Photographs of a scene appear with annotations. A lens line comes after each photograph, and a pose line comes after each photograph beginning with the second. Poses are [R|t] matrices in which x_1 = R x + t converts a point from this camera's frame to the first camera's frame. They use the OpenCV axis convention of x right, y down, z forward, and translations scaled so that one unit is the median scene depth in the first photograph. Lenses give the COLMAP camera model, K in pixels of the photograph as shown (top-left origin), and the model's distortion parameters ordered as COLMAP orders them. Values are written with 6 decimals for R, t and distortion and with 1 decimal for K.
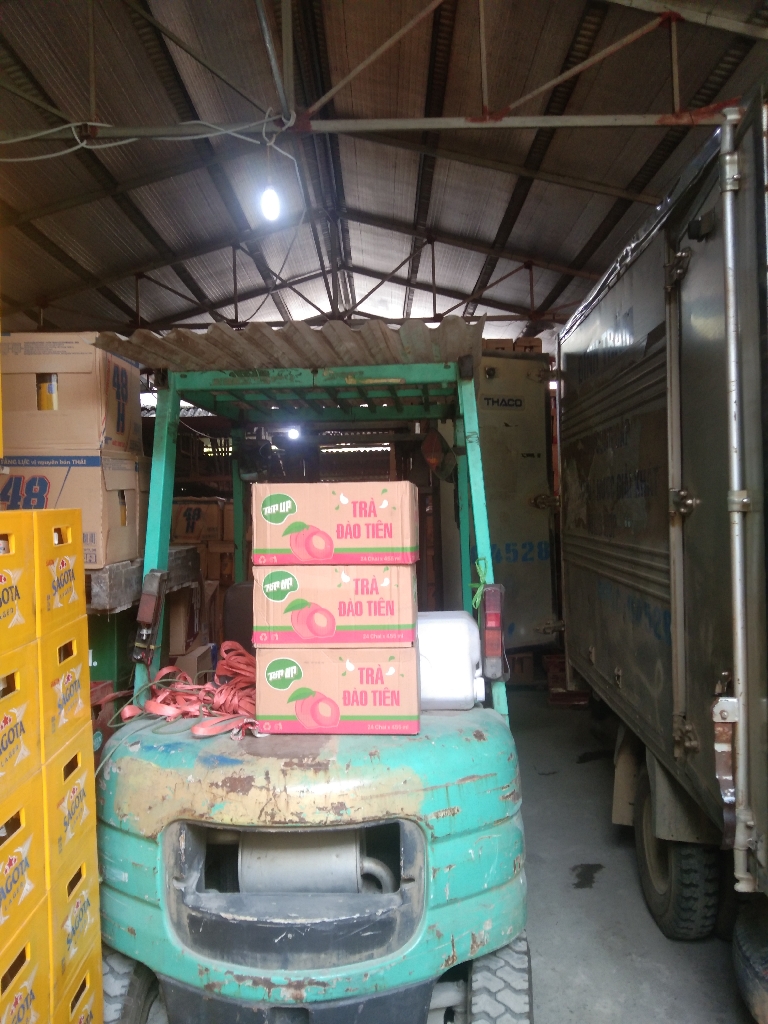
lens RADIAL K [[856.9, 0, 400.1], [0, 856.9, 509.6], [0, 0, 1]] dist [0.114748, -0.232791]
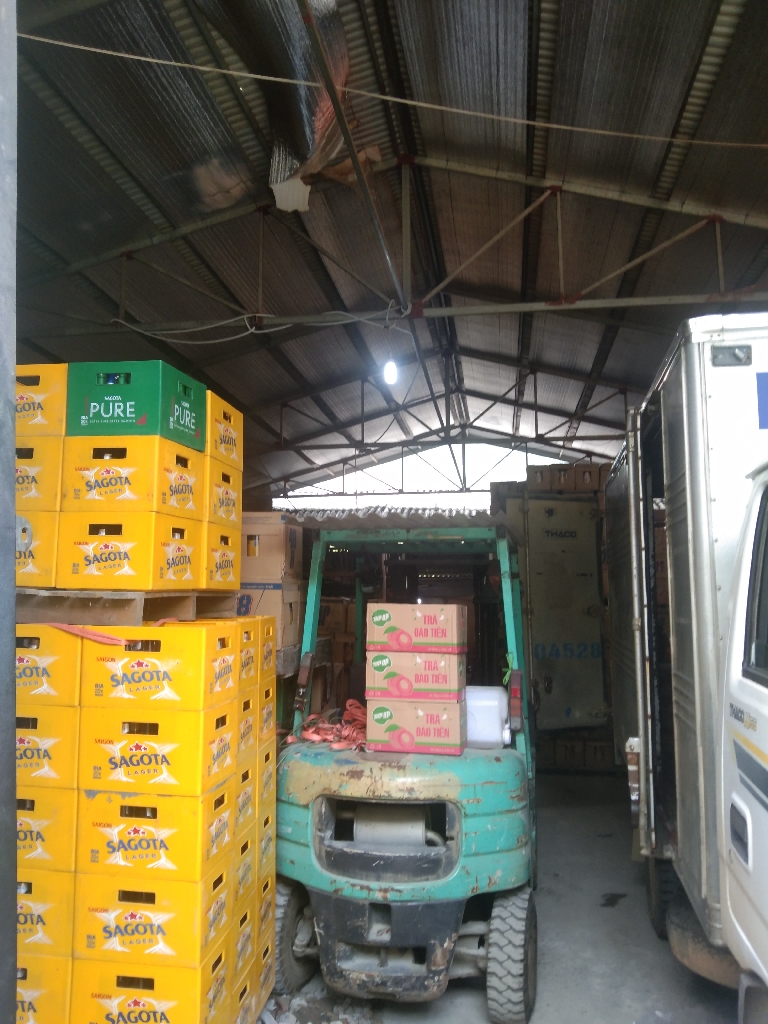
lens RADIAL K [[863.8, 0, 382.1], [0, 863.8, 534.6], [0, 0, 1]] dist [0.192902, -0.399375]
pose [[0.986949, 0.012158, -0.160572, 0.118939], [-0.024641, 0.996805, -0.075981, -0.031687], [0.159135, 0.078946, 0.984095, -0.632872]]
